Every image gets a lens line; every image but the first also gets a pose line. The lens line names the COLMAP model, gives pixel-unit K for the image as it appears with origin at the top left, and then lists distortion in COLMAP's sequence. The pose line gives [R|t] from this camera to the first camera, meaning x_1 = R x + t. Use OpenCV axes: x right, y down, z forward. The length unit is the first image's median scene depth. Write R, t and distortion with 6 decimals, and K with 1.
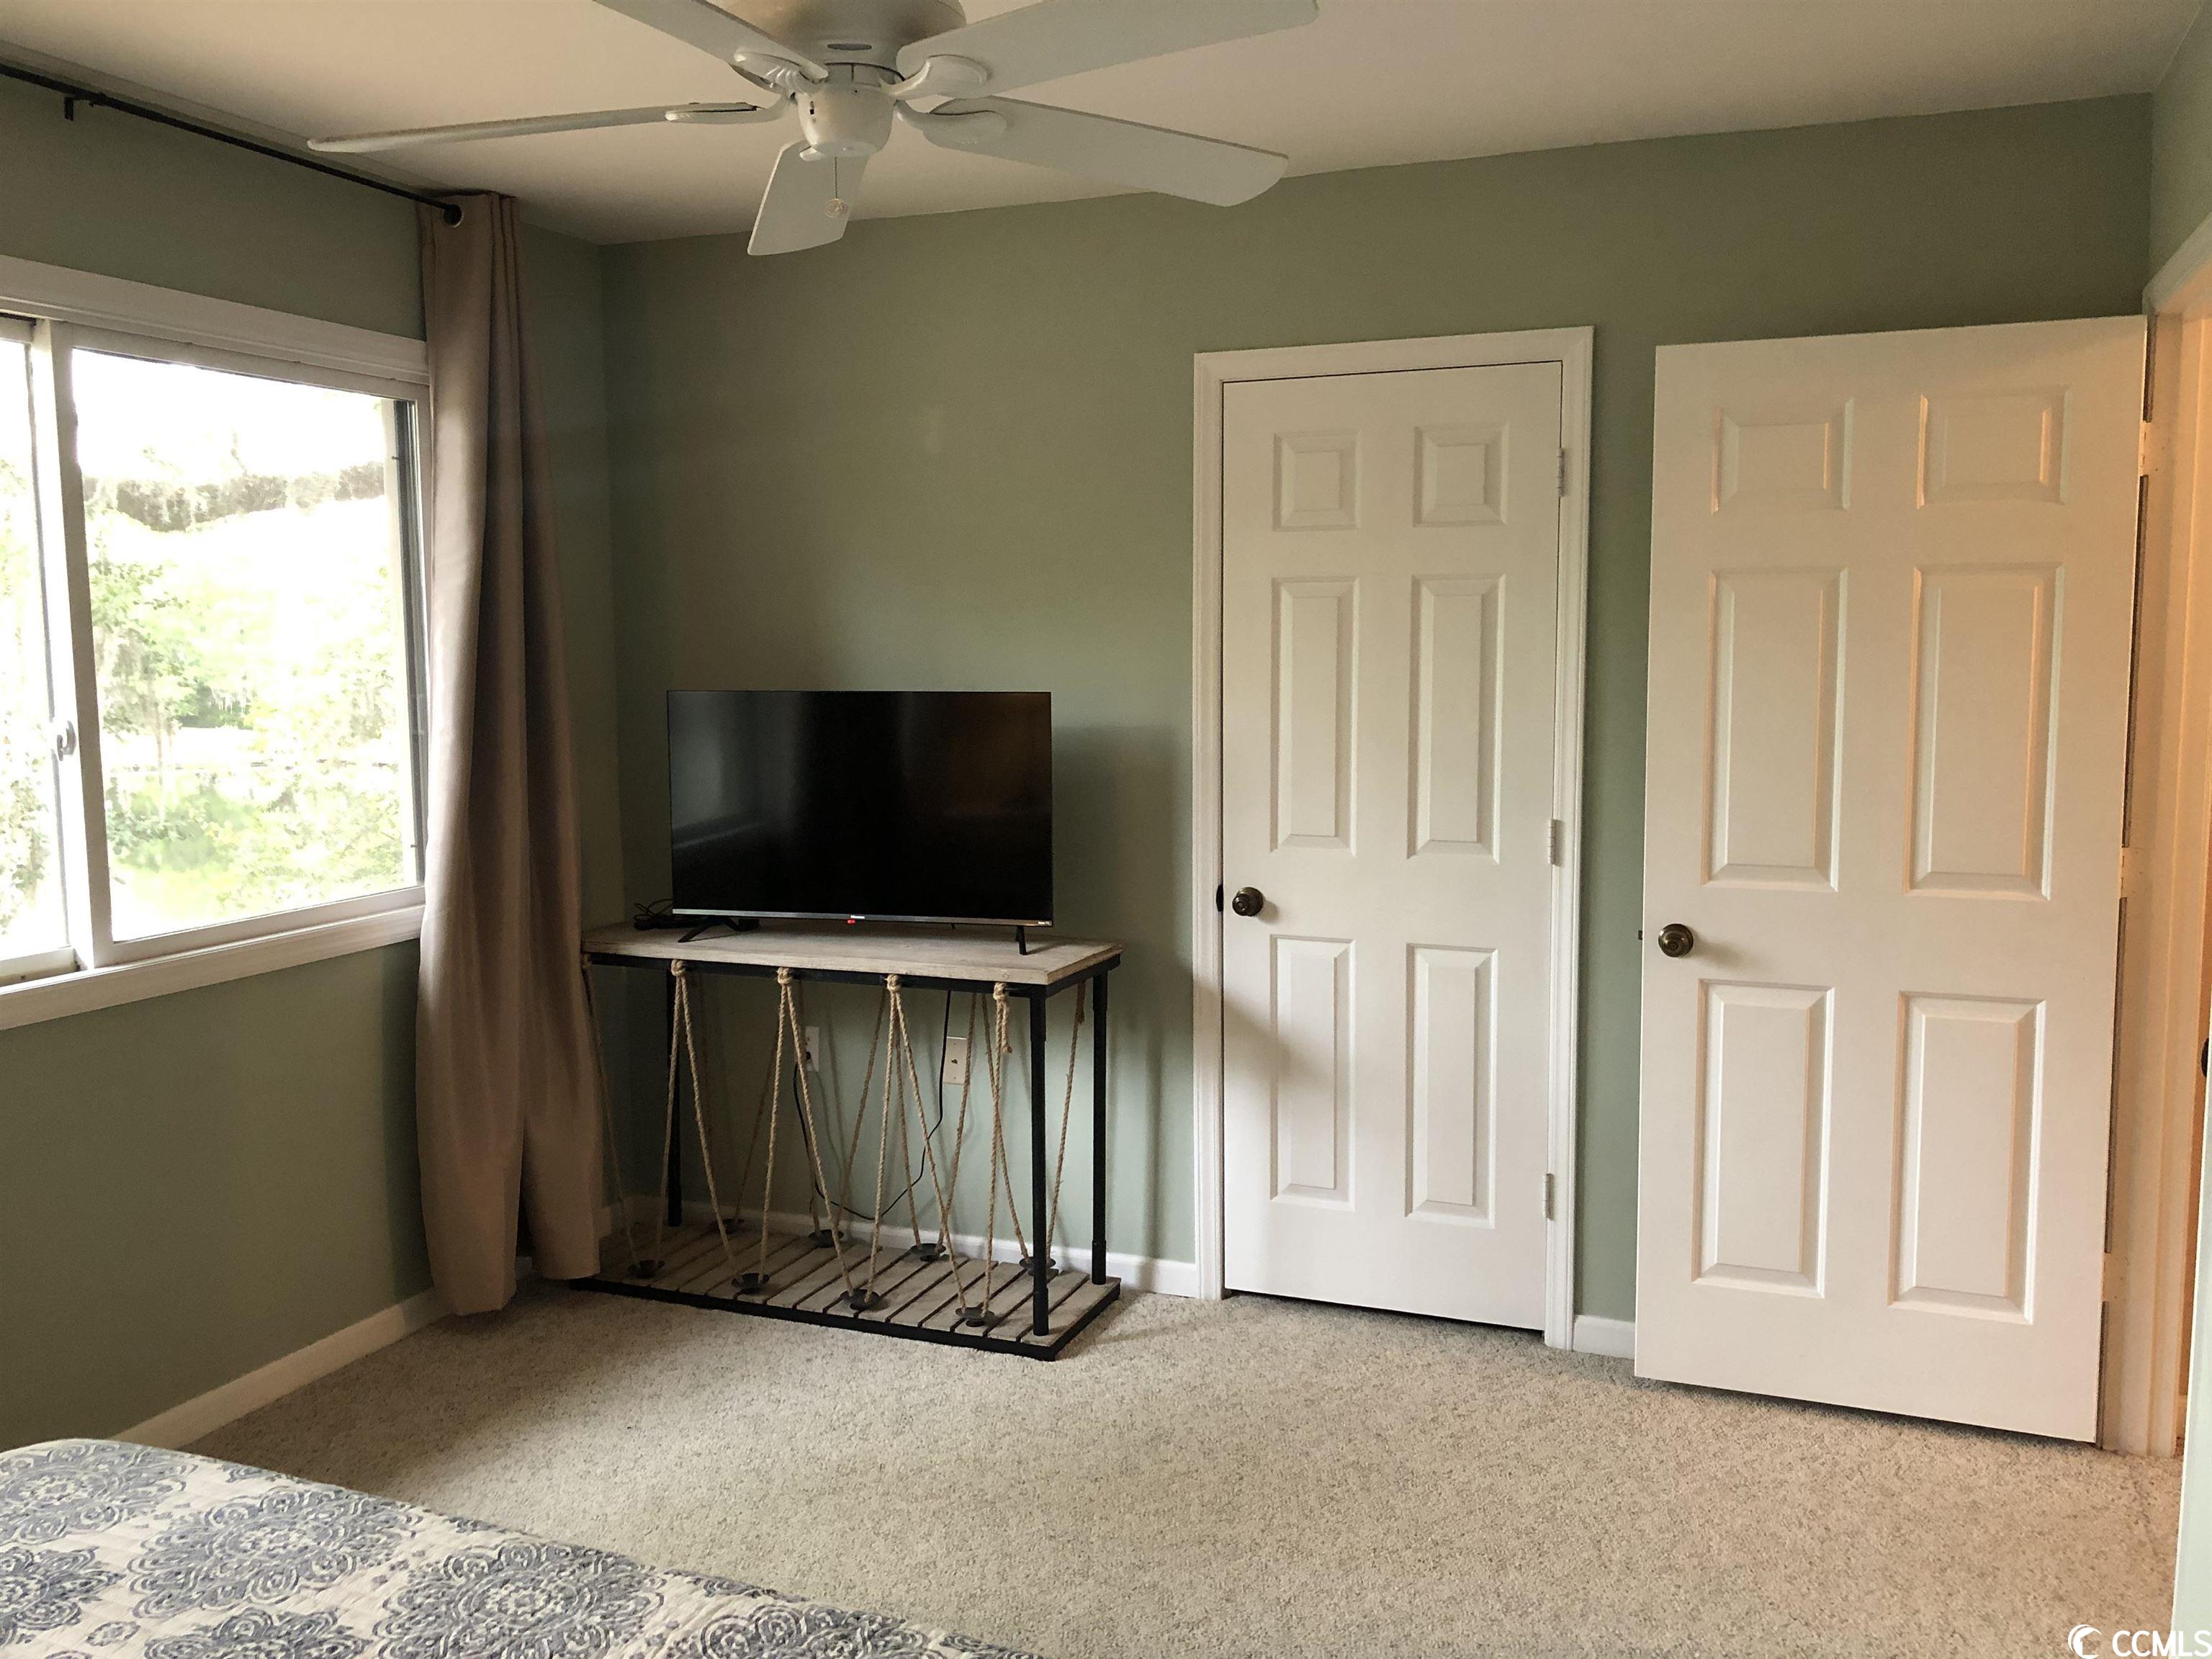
lens RADIAL K [[1815.2, 0, 1112.2], [0, 1815.2, 836.2], [0, 0, 1]] dist [0.004948, 0.017332]
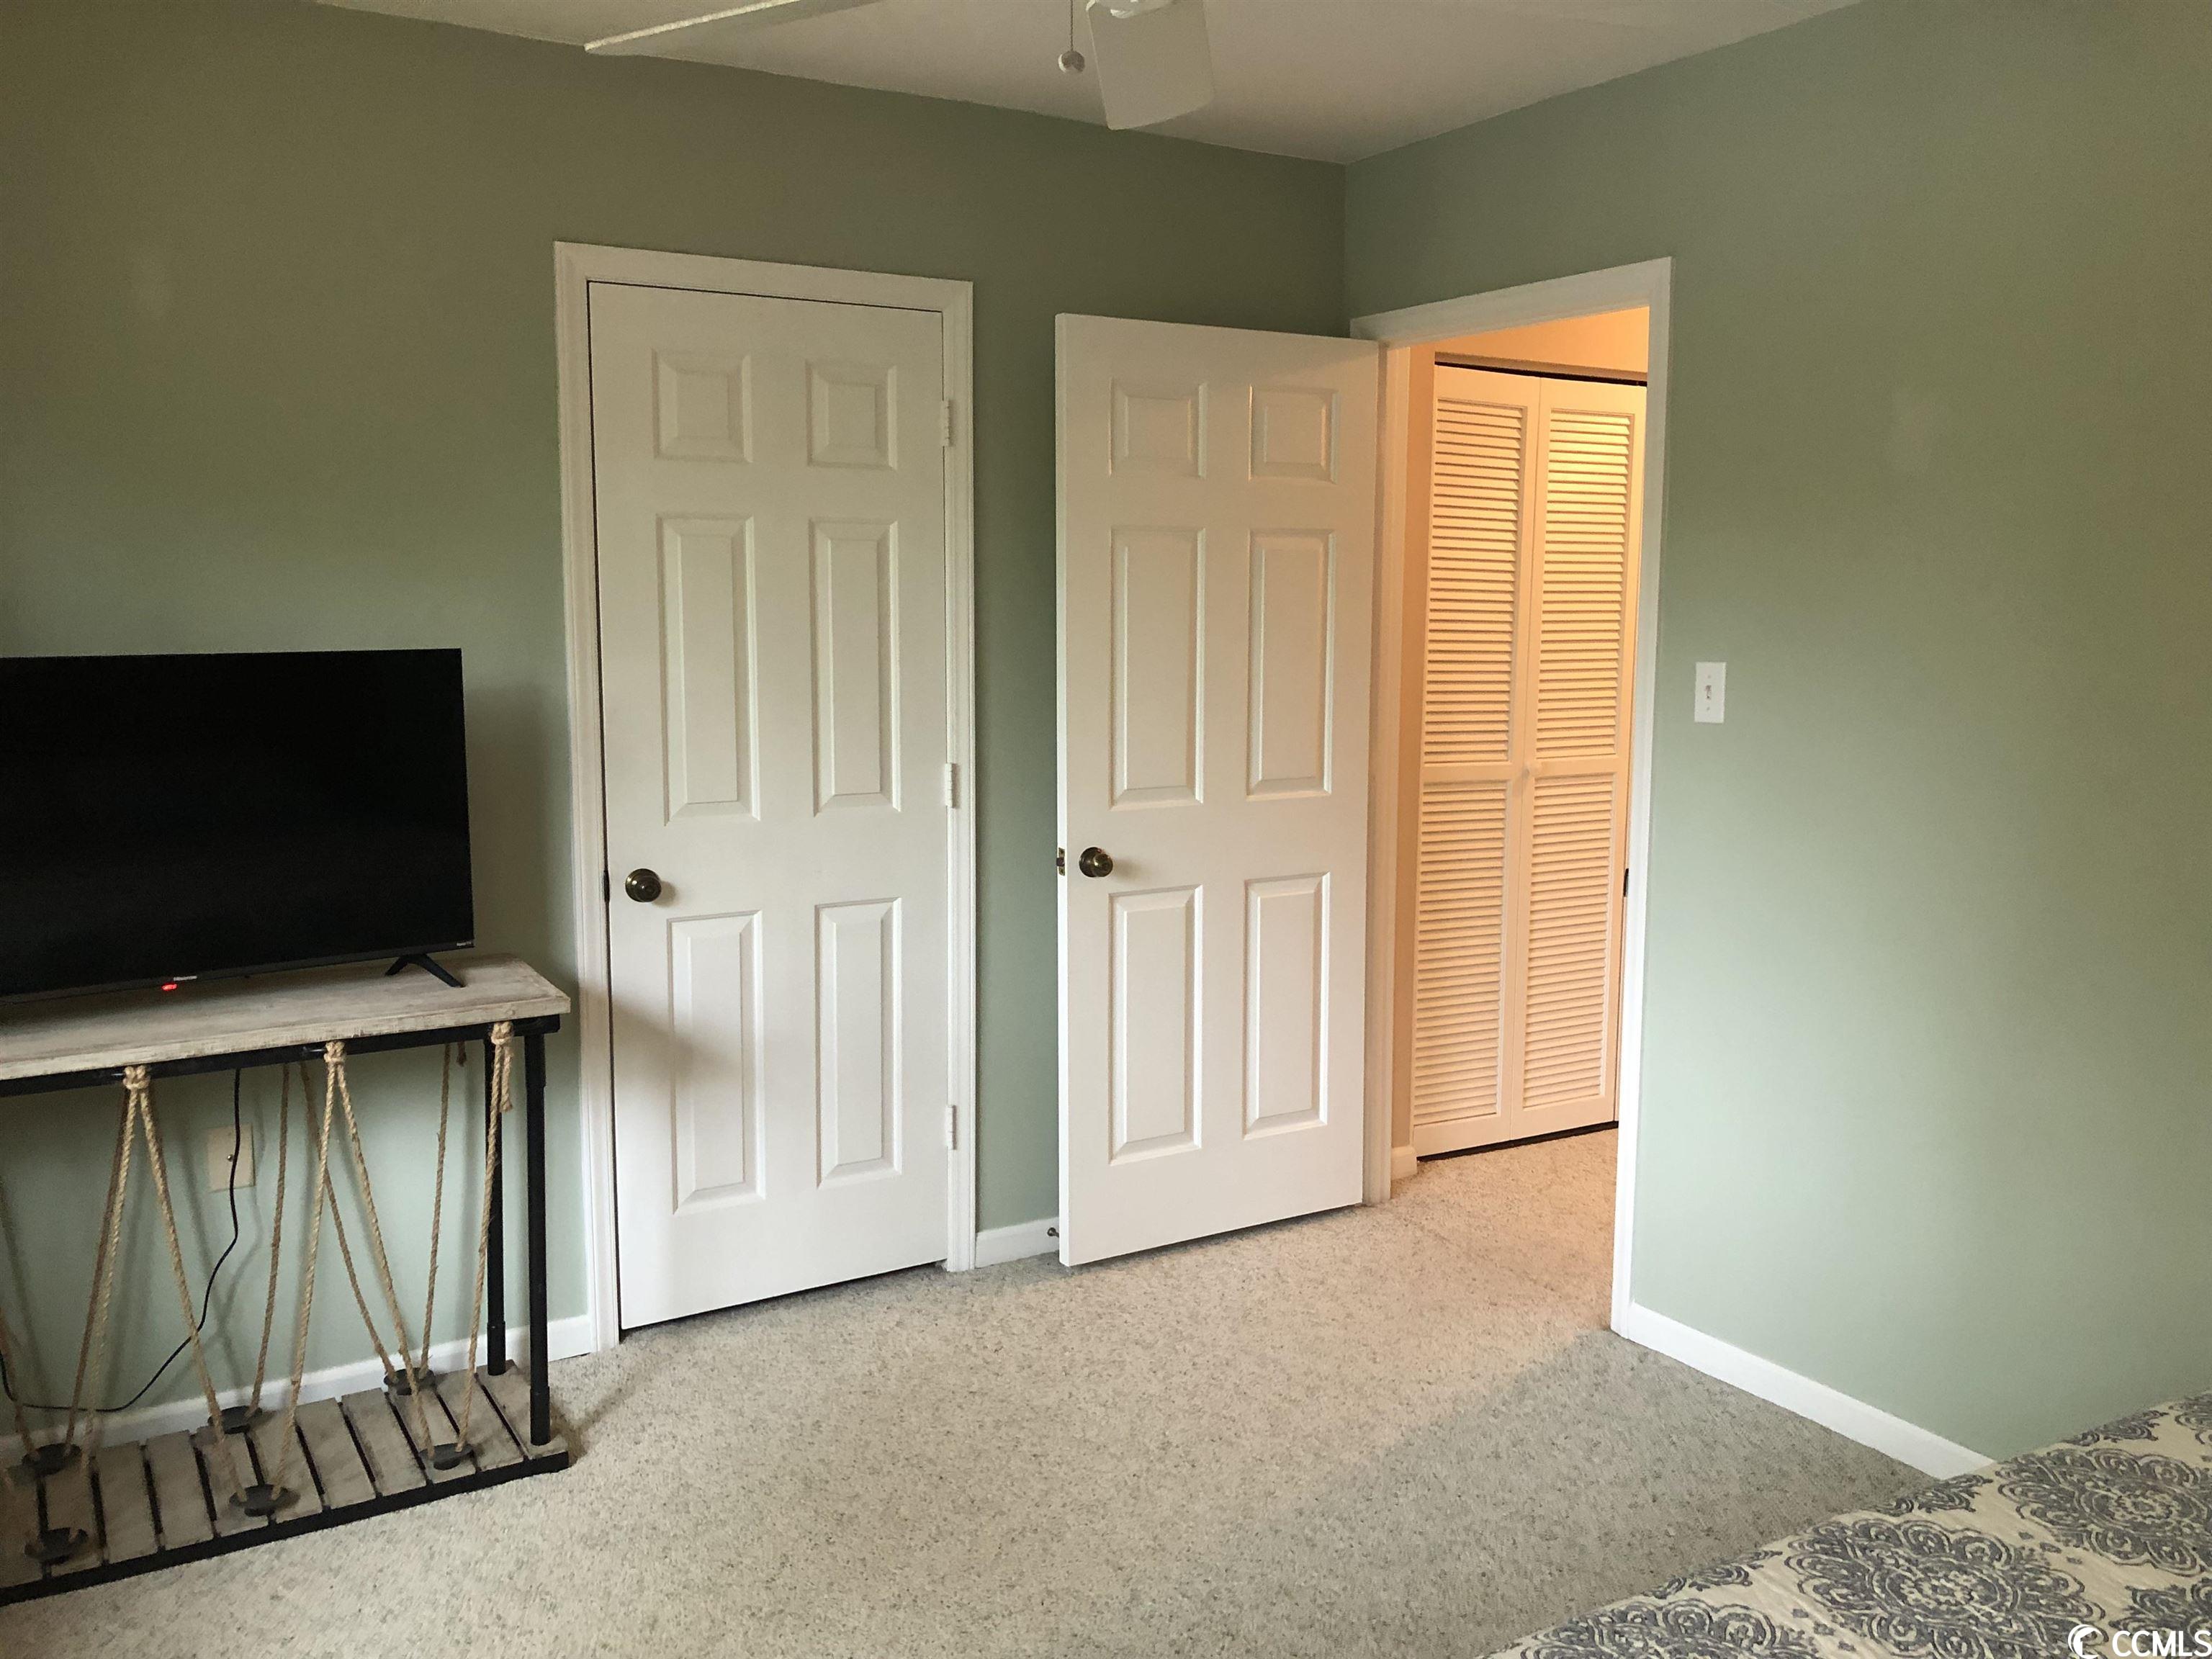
lens RADIAL K [[1815.2, 0, 1112.2], [0, 1815.2, 836.2], [0, 0, 1]] dist [0.004948, 0.017332]
pose [[0.600375, -0.105610, 0.792715, -0.503980], [0.082331, 0.994137, 0.070090, -0.031489], [-0.795469, 0.023185, 0.605550, 0.299281]]
